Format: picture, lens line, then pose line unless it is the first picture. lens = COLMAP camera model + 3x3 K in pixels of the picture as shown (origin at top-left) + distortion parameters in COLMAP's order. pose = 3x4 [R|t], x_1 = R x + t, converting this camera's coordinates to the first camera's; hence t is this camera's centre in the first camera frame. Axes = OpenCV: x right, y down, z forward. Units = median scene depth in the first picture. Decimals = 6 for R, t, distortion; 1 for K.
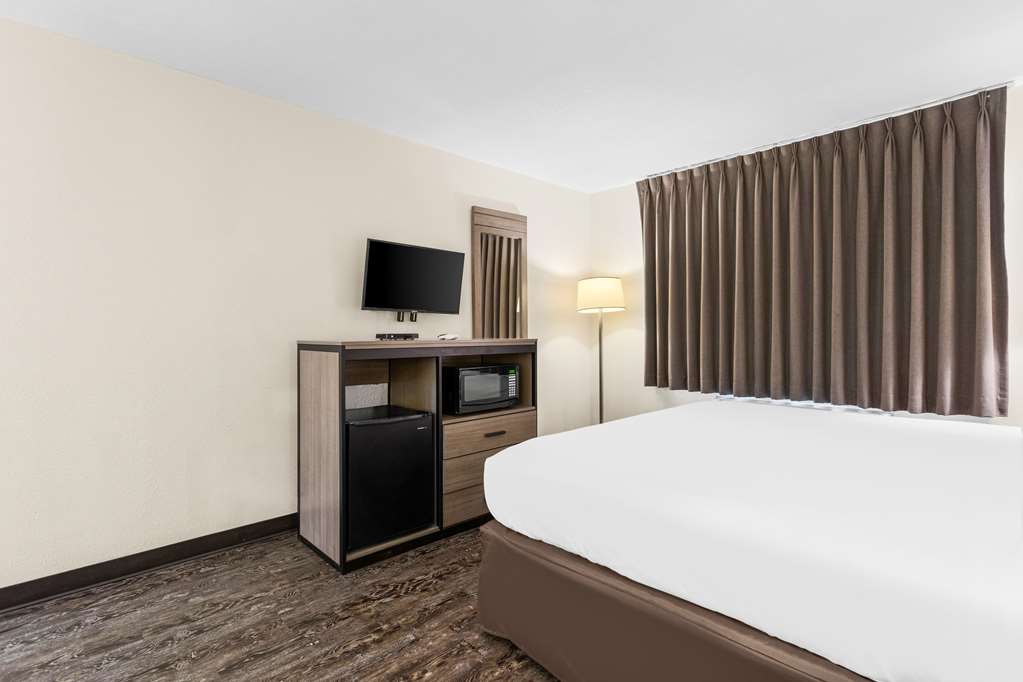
lens RADIAL K [[491.7, 0, 510.9], [0, 491.7, 342.4], [0, 0, 1]] dist [-0.017509, 0.000753]
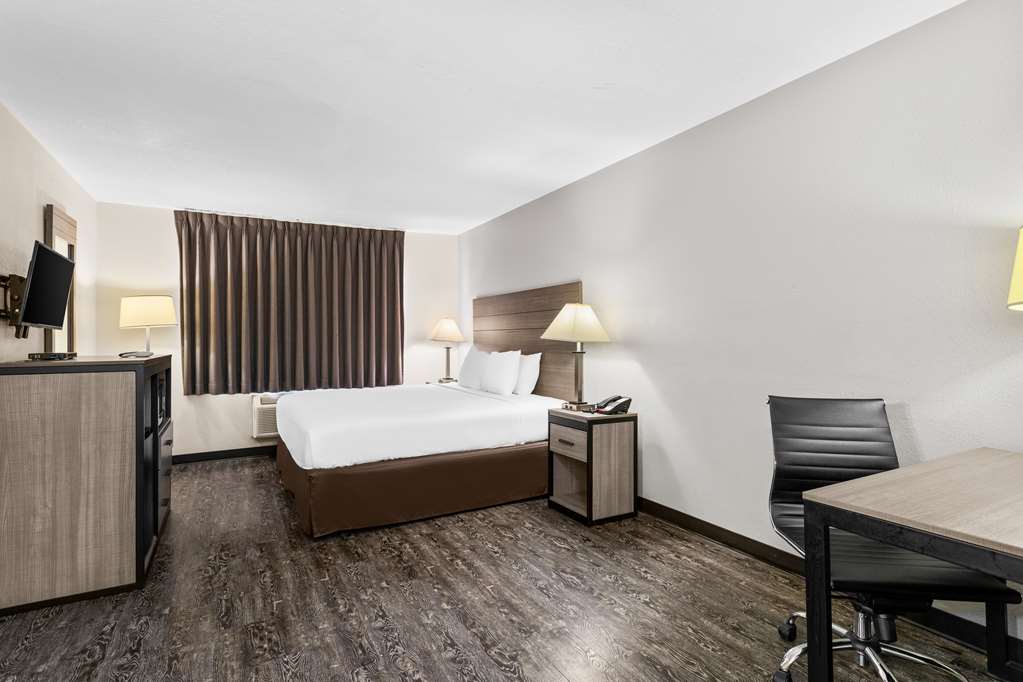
lens RADIAL K [[553.9, 0, 507.9], [0, 553.9, 337.5], [0, 0, 1]] dist [-0.003820, -0.000805]
pose [[0.256752, -0.001953, 0.966475, -1.099540], [0.023233, 0.999721, -0.004152, -0.029544], [-0.966198, 0.023520, 0.256725, -0.054520]]
